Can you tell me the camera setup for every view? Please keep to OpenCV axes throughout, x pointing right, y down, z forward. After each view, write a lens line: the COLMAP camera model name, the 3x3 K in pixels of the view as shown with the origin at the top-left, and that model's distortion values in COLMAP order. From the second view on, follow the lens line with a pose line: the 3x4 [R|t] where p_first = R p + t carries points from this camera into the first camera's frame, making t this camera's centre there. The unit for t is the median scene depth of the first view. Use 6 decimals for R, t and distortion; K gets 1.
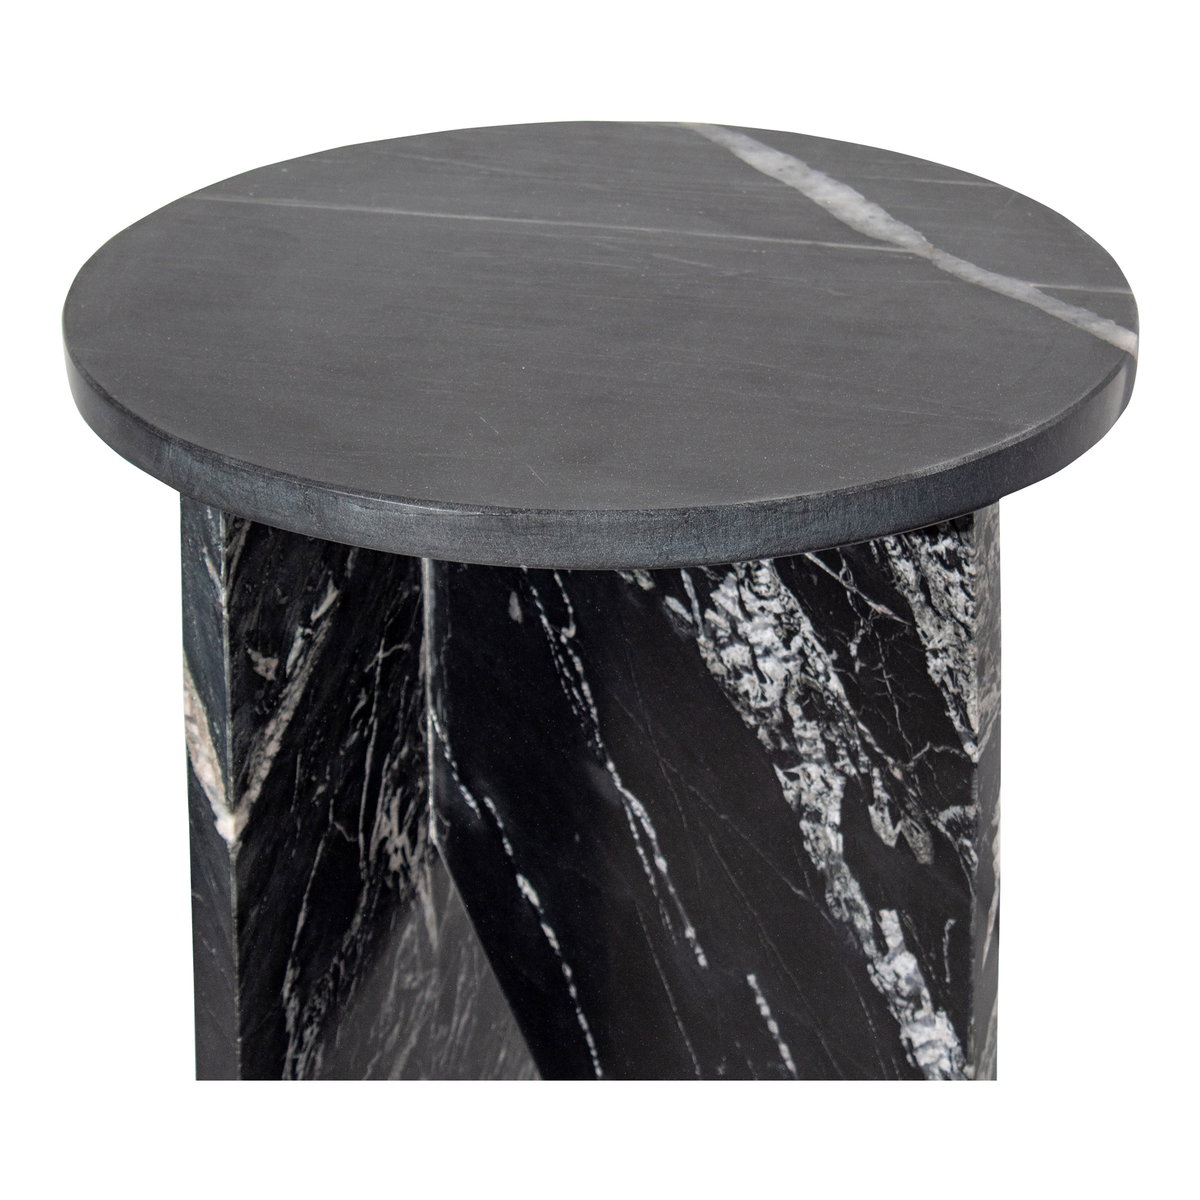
lens RADIAL K [[3656.0, 0, 601.0], [0, 3656.0, 600.8], [0, 0, 1]] dist [0.043010, 0.000000]
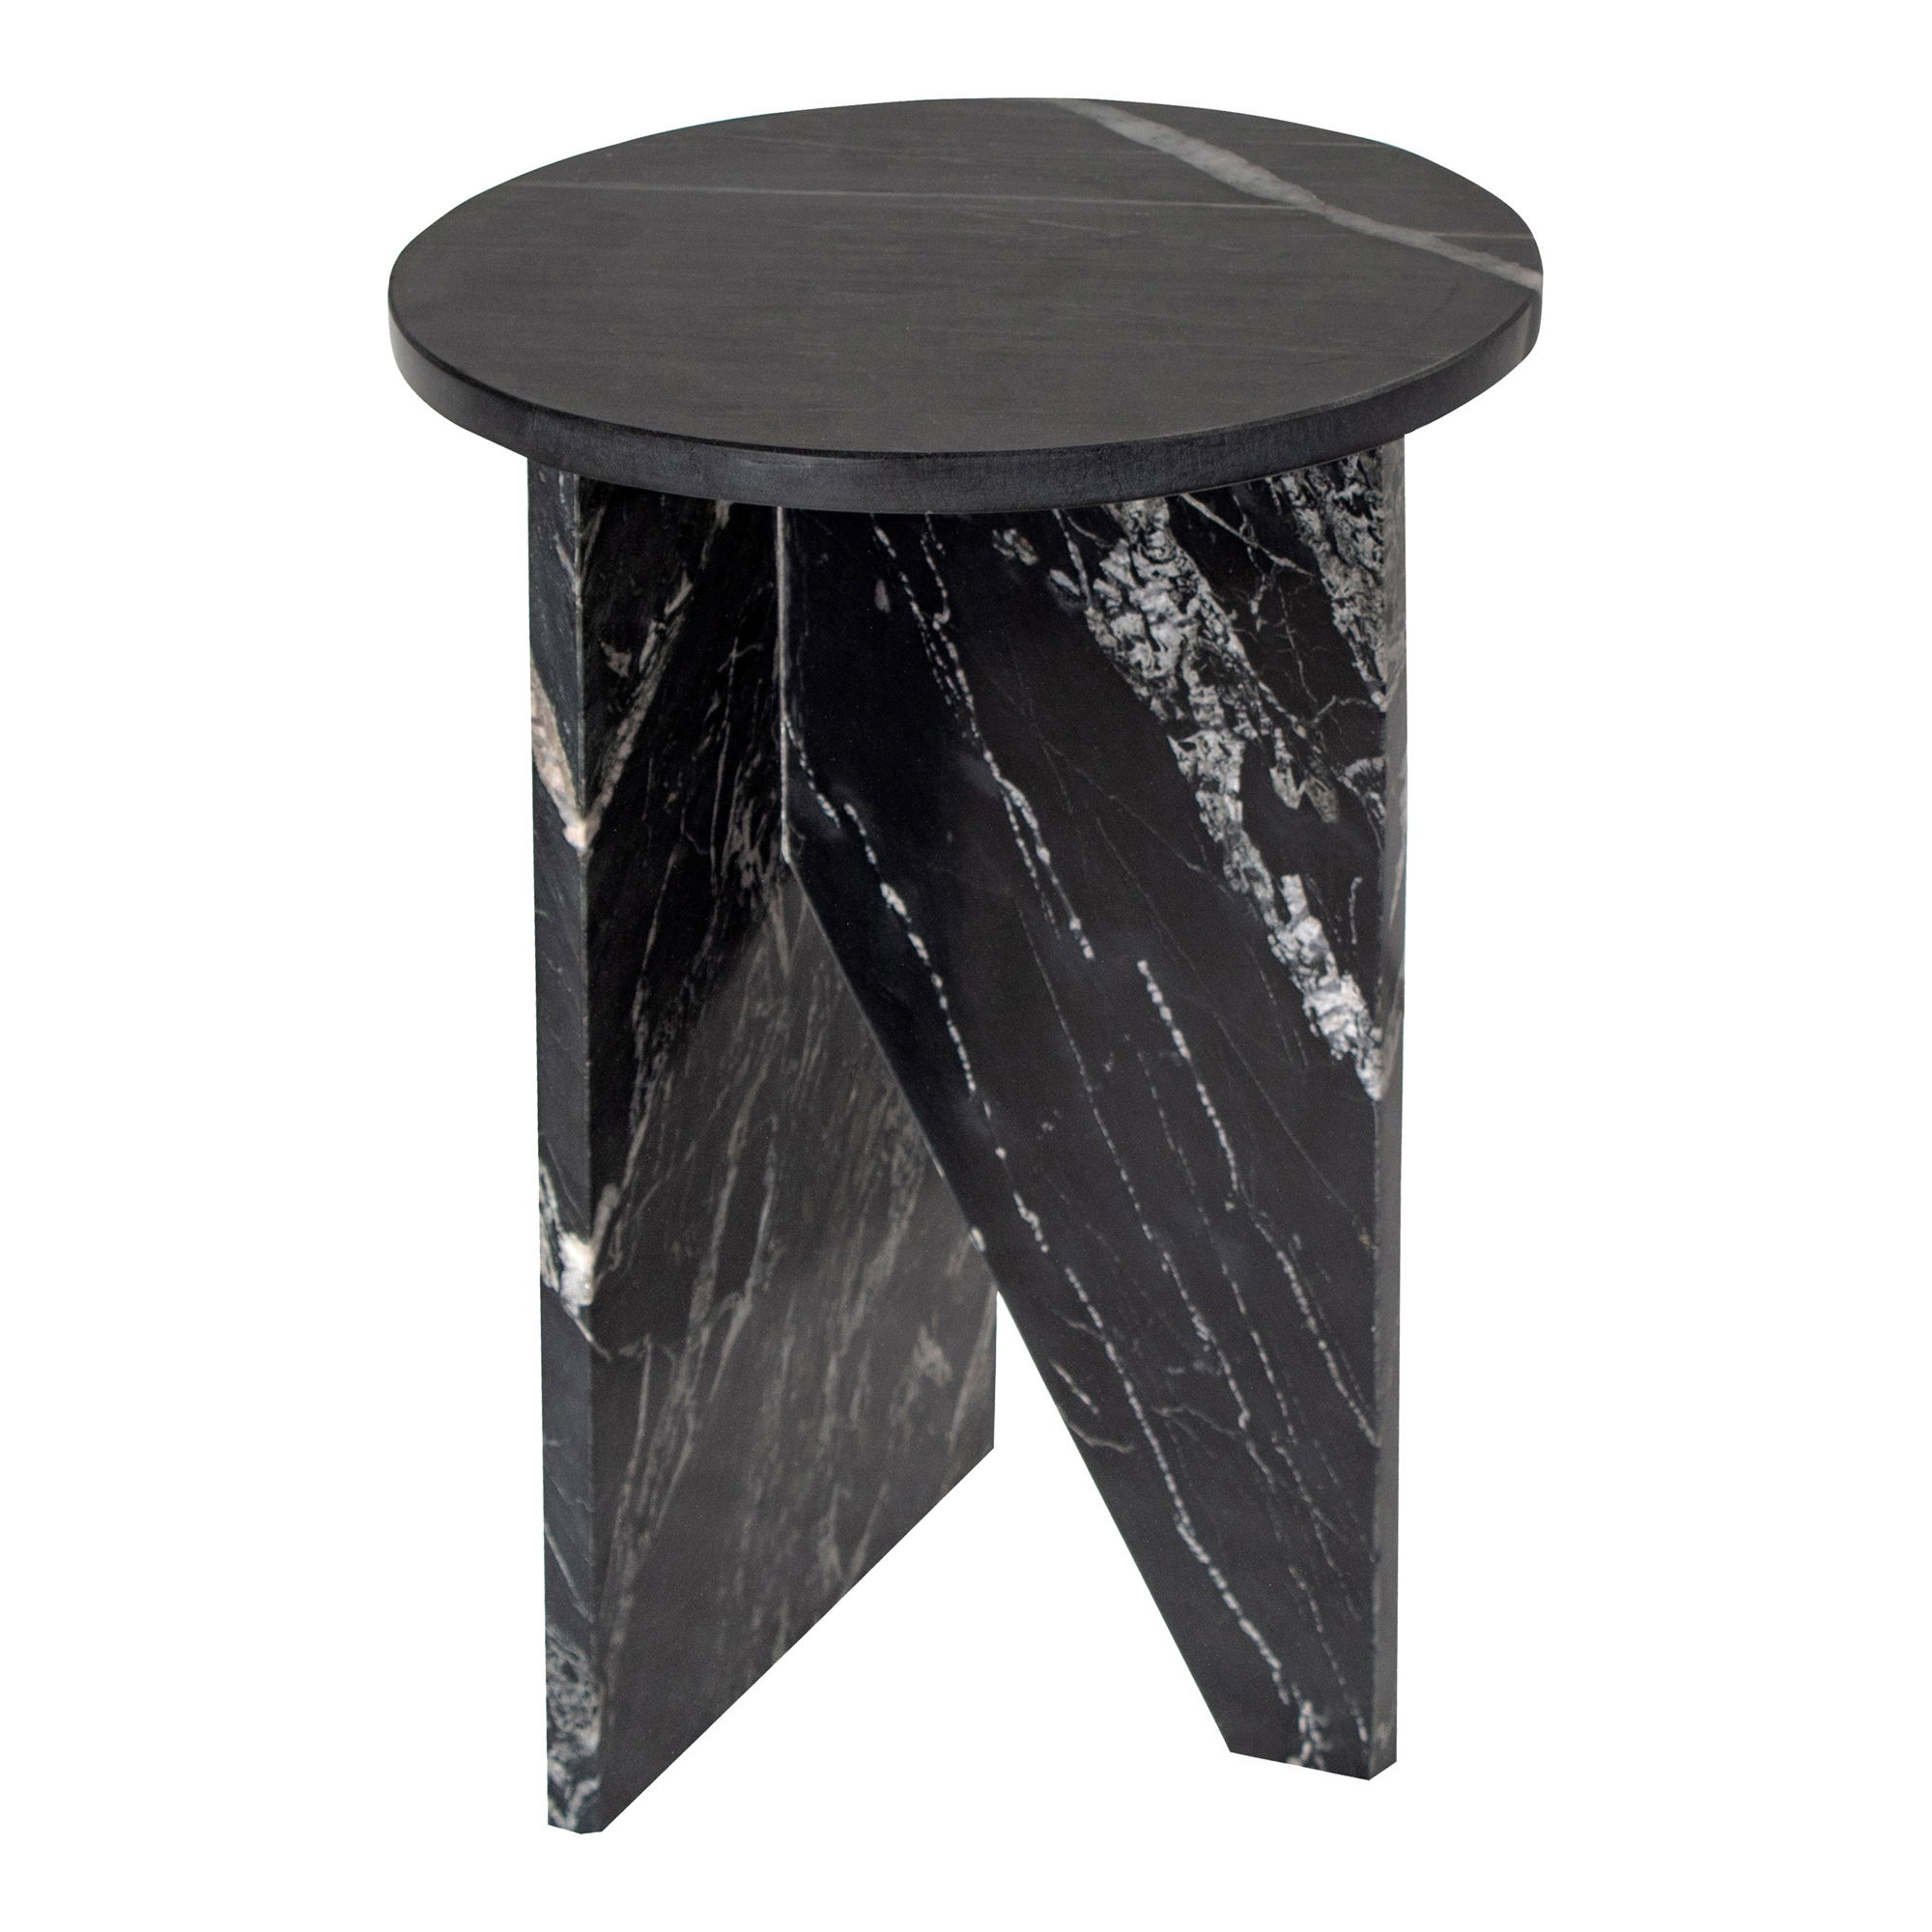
lens RADIAL K [[4959.2, 0, 964.3], [0, 4959.2, 964.4], [0, 0, 1]] dist [-0.013549, 0.000000]
pose [[0.997634, -0.010822, 0.067893, -0.094042], [0.011170, 0.999926, -0.004753, 0.107779], [-0.067836, 0.005500, 0.997681, -0.302608]]
